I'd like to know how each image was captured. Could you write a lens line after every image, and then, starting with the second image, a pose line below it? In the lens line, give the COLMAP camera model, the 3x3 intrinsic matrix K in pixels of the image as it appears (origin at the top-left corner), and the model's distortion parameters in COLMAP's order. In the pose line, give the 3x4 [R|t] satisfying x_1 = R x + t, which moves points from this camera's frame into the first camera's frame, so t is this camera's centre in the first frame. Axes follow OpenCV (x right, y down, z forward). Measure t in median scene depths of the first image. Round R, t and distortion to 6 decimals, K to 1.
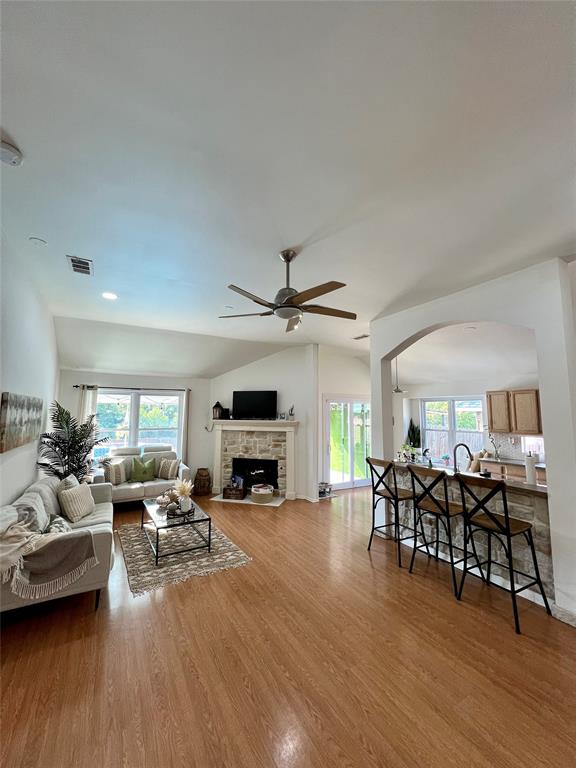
lens RADIAL K [[311.5, 0, 289.7], [0, 311.5, 378.9], [0, 0, 1]] dist [0.000120, -0.000087]
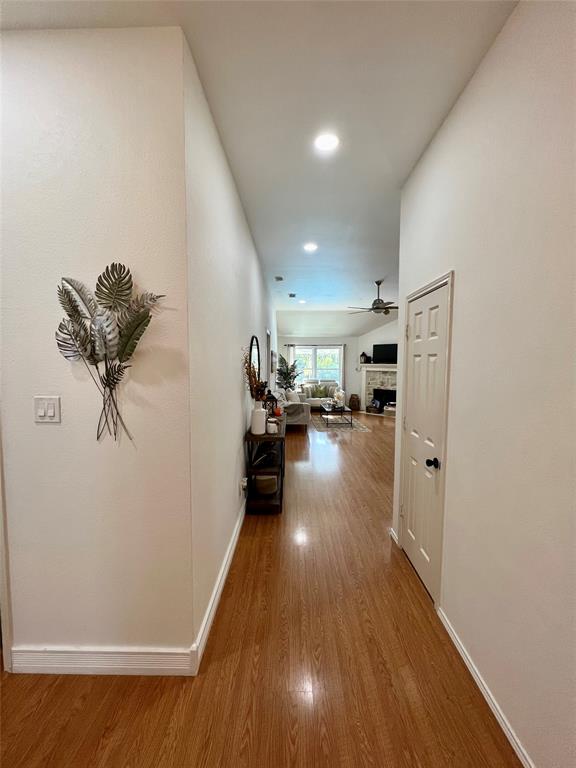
lens RADIAL K [[306.3, 0, 290.4], [0, 306.3, 381.0], [0, 0, 1]] dist [-0.000212, -0.000103]
pose [[0.863573, 0.031282, -0.503253, 0.240138], [0.054170, 0.986541, 0.154278, -0.040473], [0.501306, -0.160492, 0.850256, -0.518085]]
